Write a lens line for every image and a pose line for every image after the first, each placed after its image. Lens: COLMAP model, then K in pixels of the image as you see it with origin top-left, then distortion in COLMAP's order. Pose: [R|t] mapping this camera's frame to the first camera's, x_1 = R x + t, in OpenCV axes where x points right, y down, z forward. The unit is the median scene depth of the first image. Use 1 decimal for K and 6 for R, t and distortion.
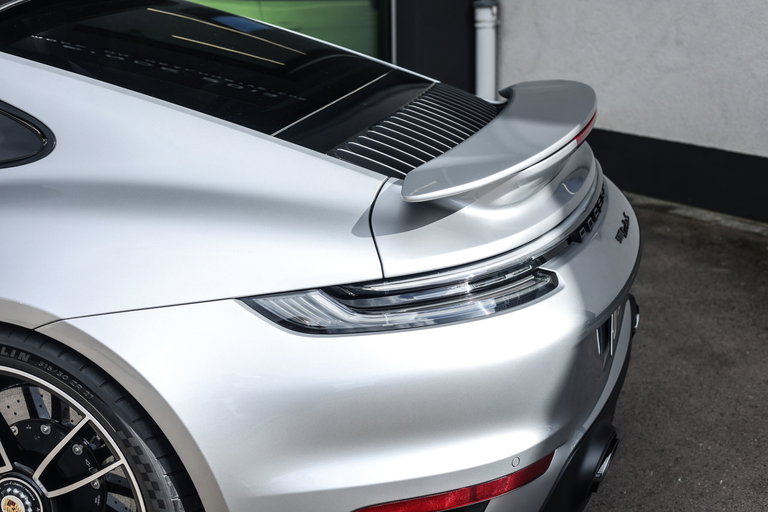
lens RADIAL K [[1213.7, 0, 384.0], [0, 1213.7, 256.0], [0, 0, 1]] dist [-0.139492, -0.138732]
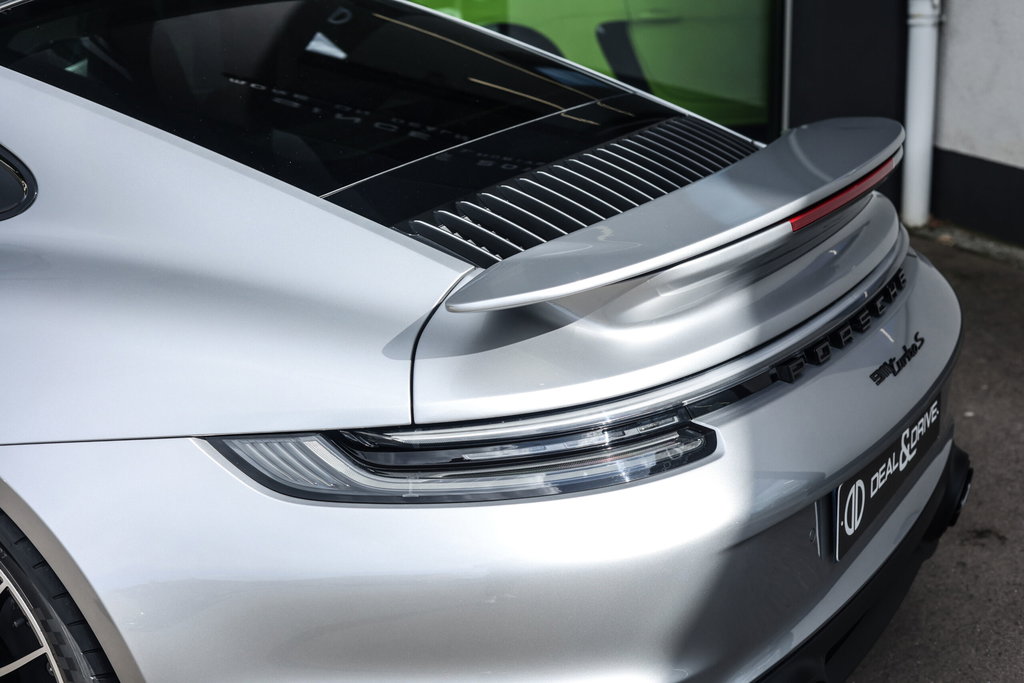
lens RADIAL K [[1618.3, 0, 512.0], [0, 1618.3, 341.5], [0, 0, 1]] dist [-0.139492, -0.138732]
pose [[0.962736, 0.067329, -0.261929, 0.259618], [-0.061781, 0.997658, 0.029370, -0.052085], [0.263293, -0.012093, 0.964640, 0.146780]]
